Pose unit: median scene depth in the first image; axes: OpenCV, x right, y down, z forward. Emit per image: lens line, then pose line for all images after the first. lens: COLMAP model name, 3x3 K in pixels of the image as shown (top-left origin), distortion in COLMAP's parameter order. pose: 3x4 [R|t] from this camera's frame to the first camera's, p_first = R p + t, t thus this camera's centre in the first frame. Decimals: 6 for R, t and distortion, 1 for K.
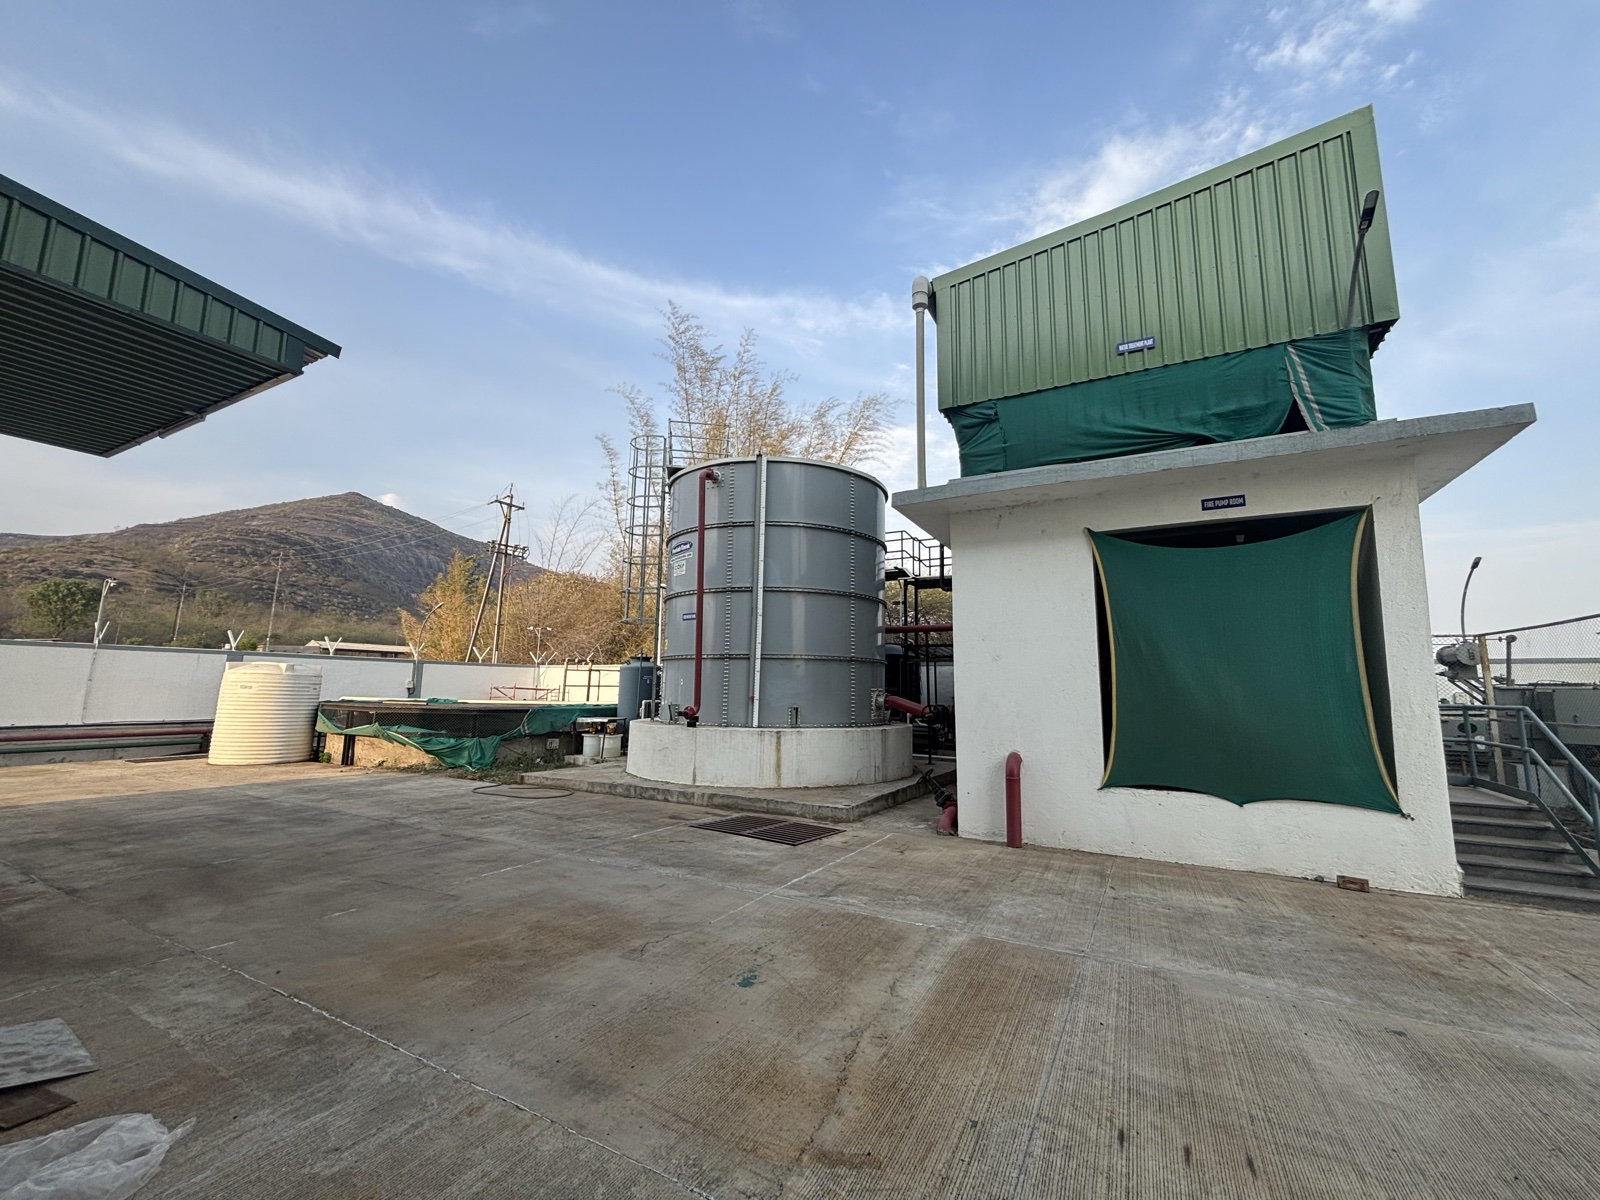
lens RADIAL K [[648.2, 0, 801.3], [0, 648.2, 593.4], [0, 0, 1]] dist [0.001998, 0.000804]
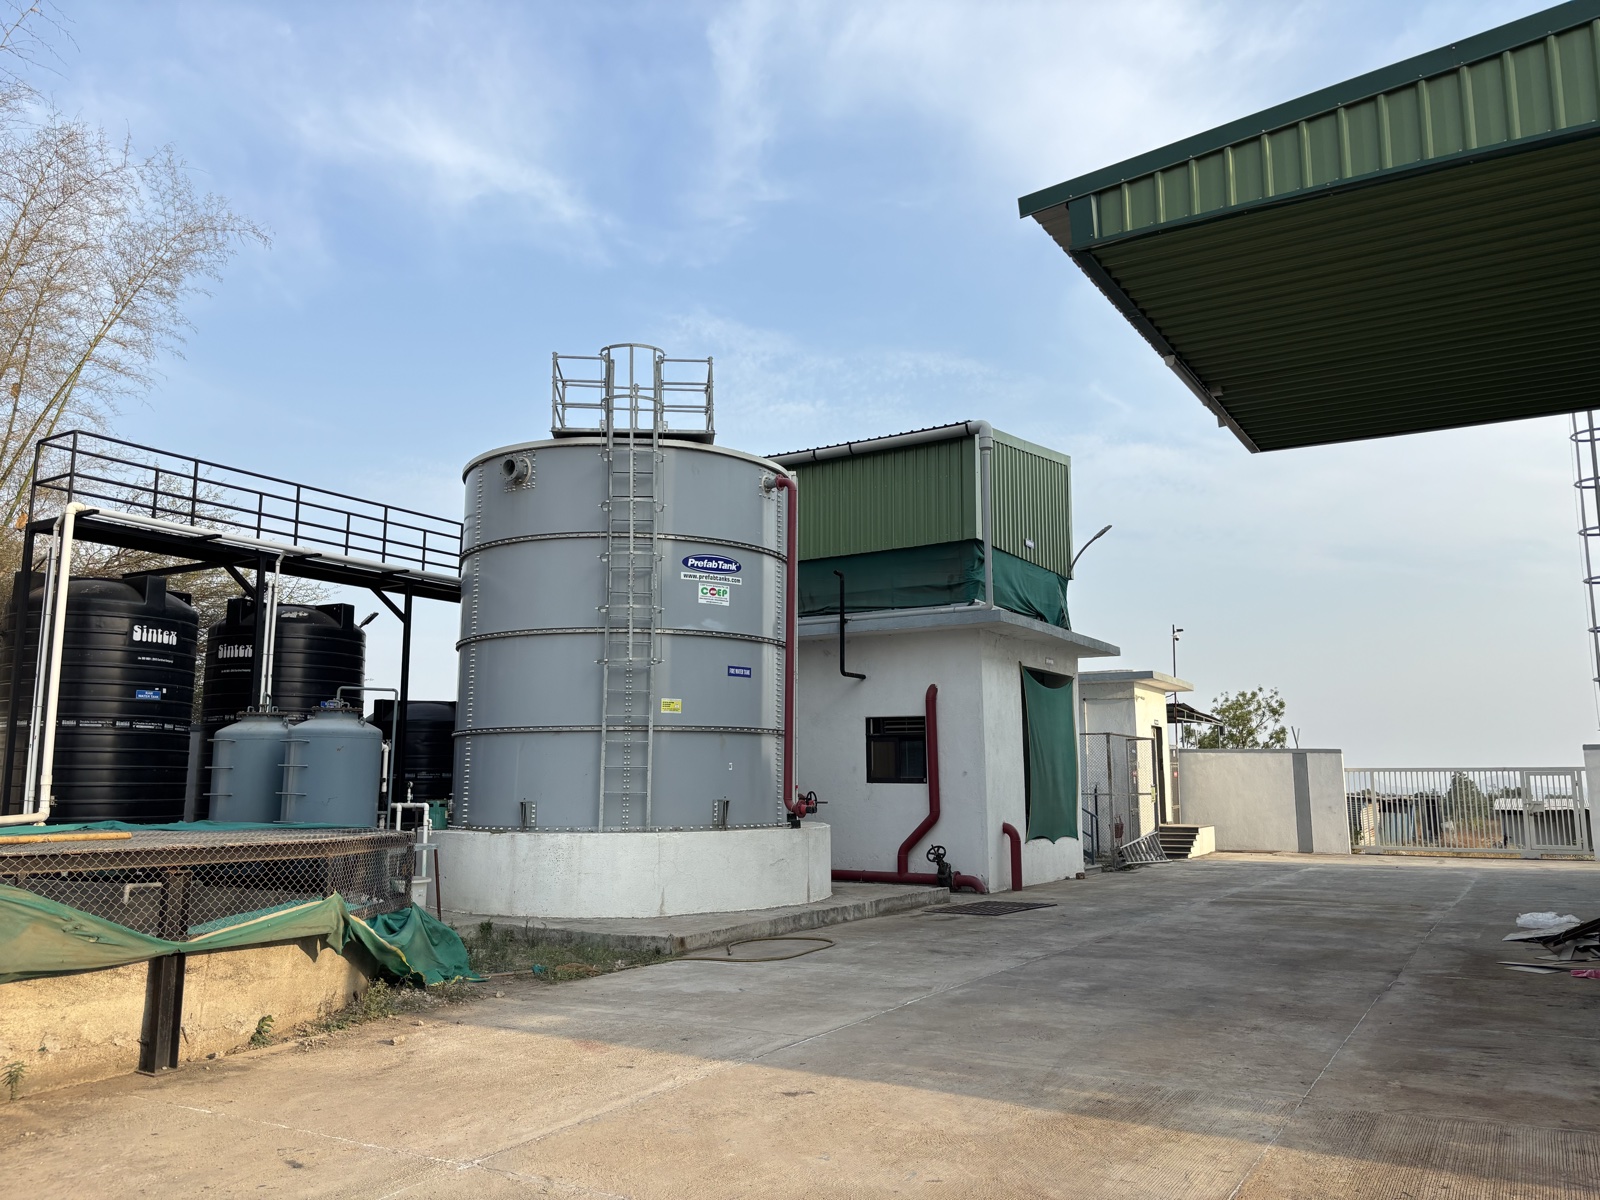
lens RADIAL K [[1223.8, 0, 777.5], [0, 1223.8, 591.4], [0, 0, 1]] dist [0.060684, -0.117160]
pose [[0.058748, 0.142831, 0.988002, -2.351056], [-0.145079, 0.980425, -0.133110, 0.190765], [-0.987674, -0.135519, 0.078320, 1.390553]]
